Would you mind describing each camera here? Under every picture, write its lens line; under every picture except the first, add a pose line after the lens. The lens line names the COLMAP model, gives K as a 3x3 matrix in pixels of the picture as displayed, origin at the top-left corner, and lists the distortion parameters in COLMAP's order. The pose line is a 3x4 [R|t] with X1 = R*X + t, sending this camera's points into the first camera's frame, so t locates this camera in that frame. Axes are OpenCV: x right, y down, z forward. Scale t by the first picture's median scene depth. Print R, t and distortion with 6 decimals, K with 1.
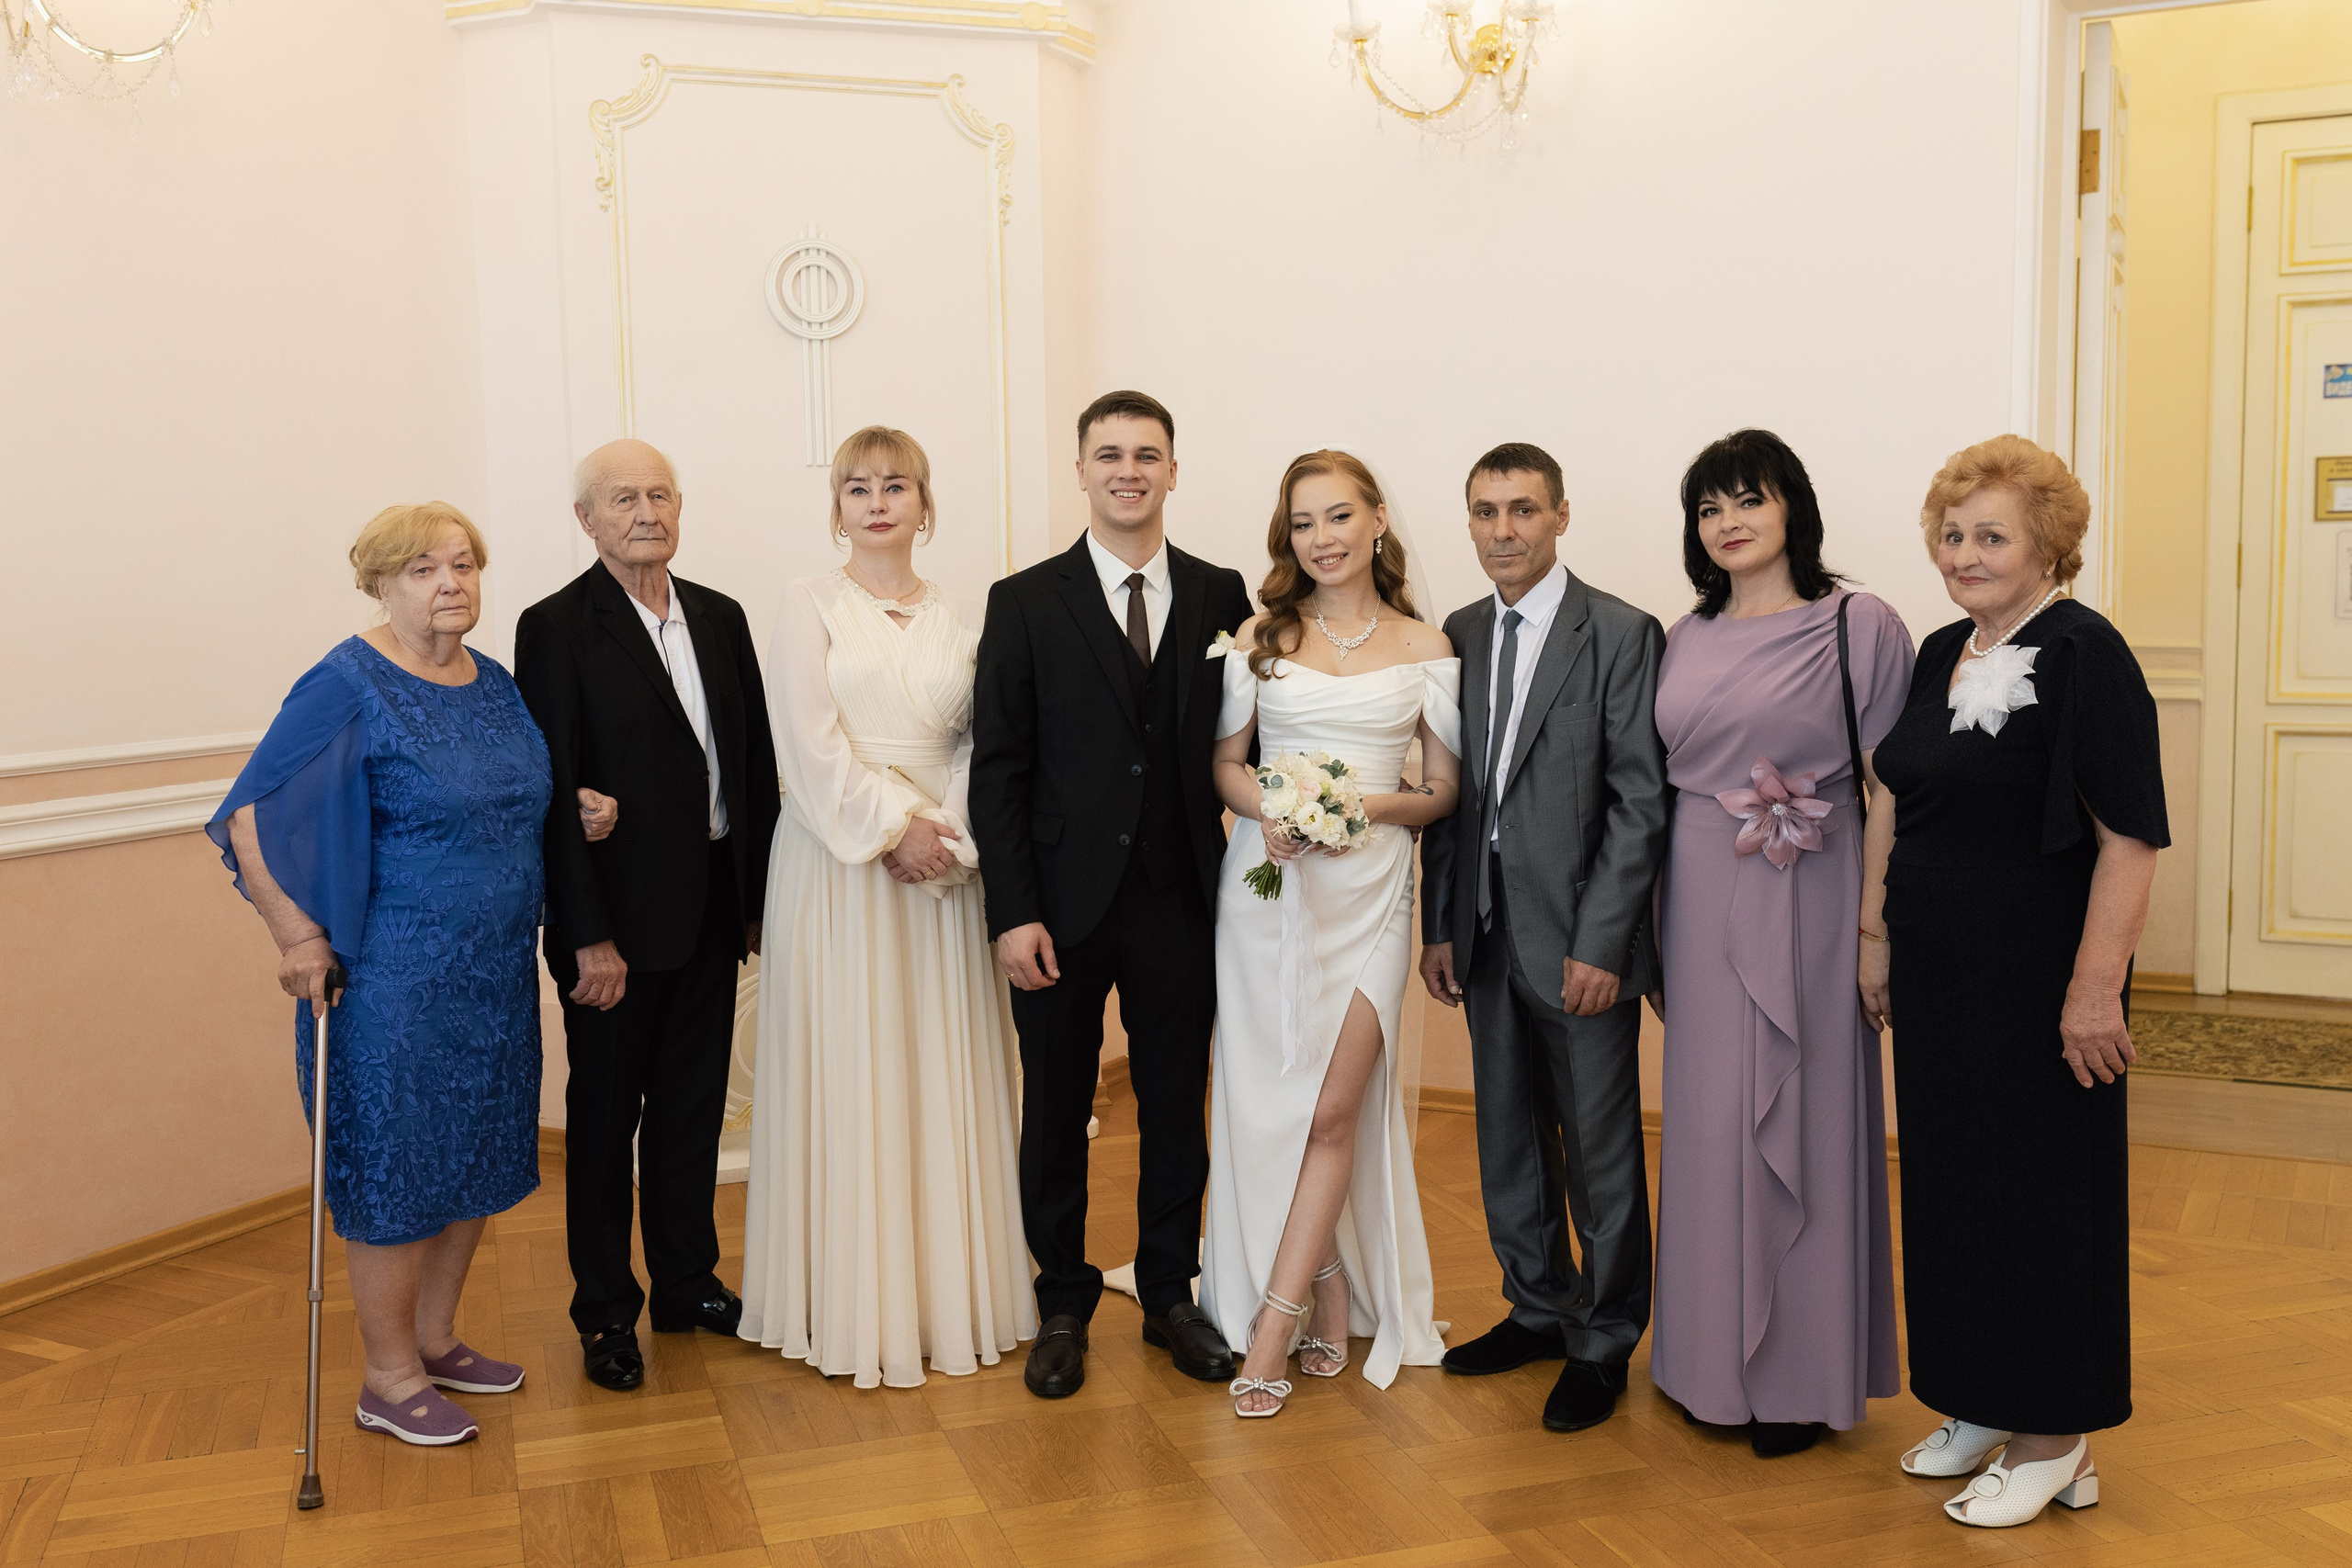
lens RADIAL K [[2303.6, 0, 1175.1], [0, 2303.6, 900.8], [0, 0, 1]] dist [-0.081728, 0.197896]
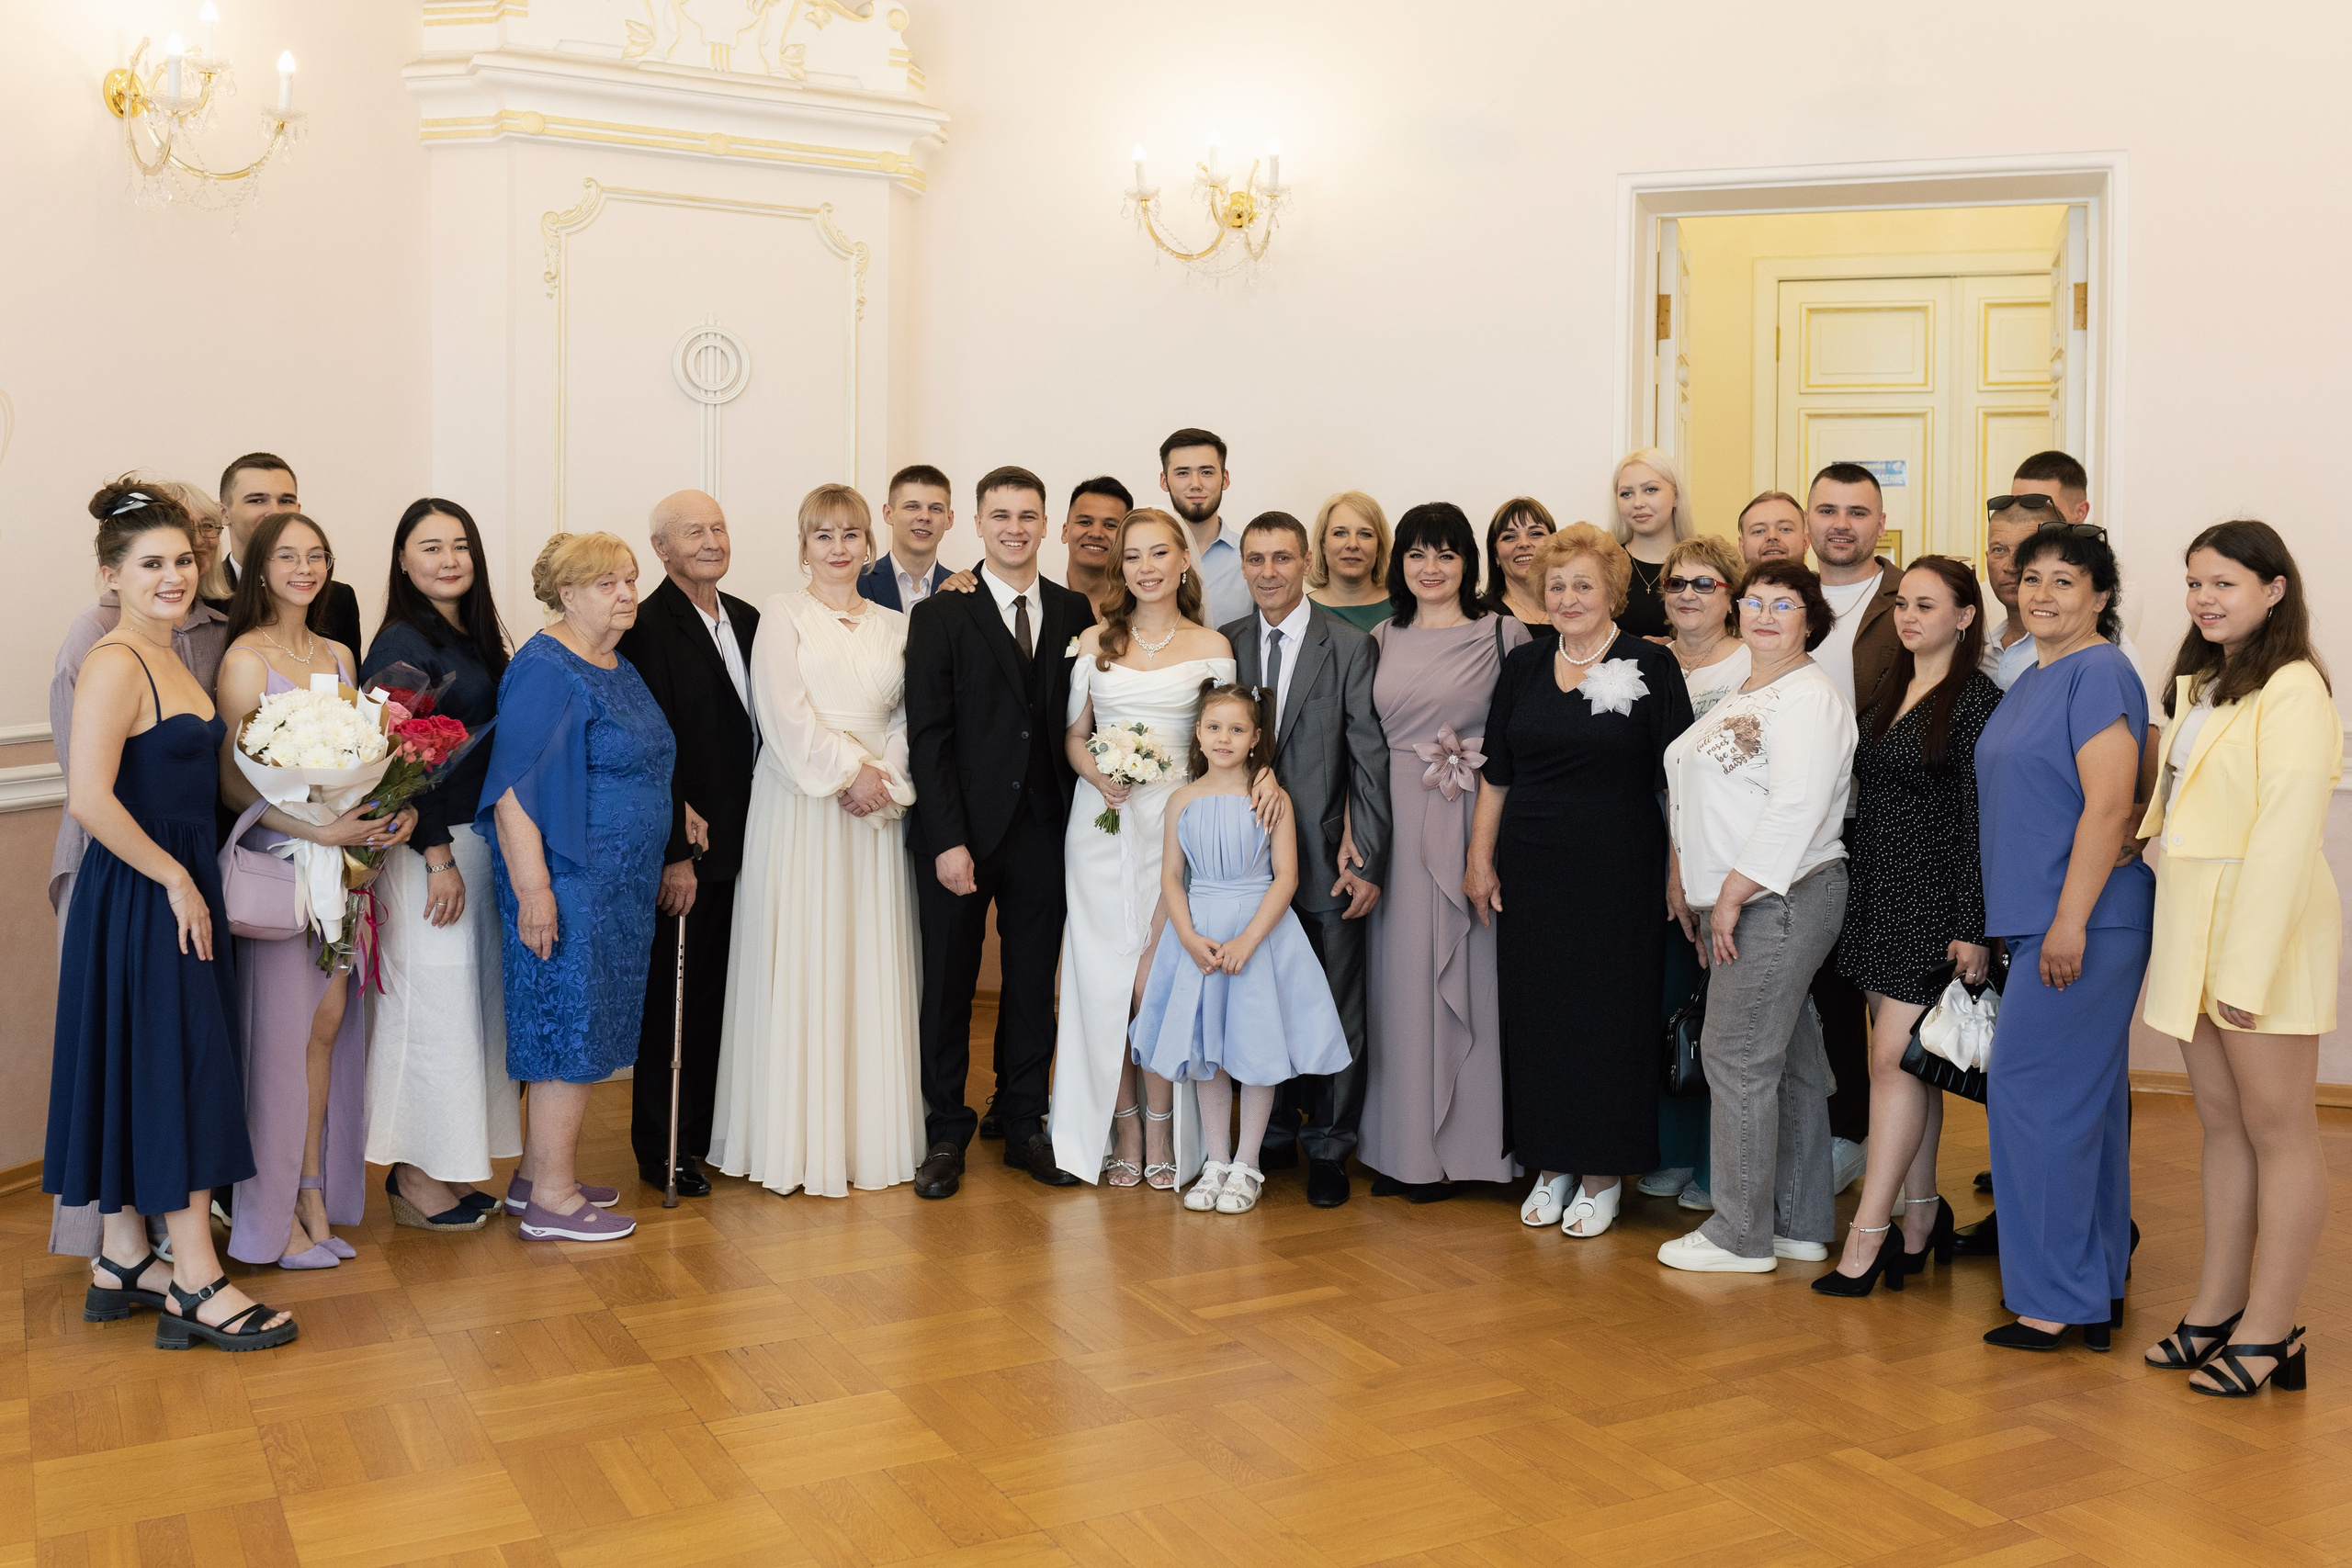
lens RADIAL K [[2303.6, 0, 1175.1], [0, 2303.6, 900.8], [0, 0, 1]] dist [-0.081728, 0.197896]
pose [[0.986213, 0.004639, 0.165415, -0.143754], [-0.003411, 0.999964, -0.007706, 0.051238], [-0.165445, 0.007035, 0.986194, -0.379599]]
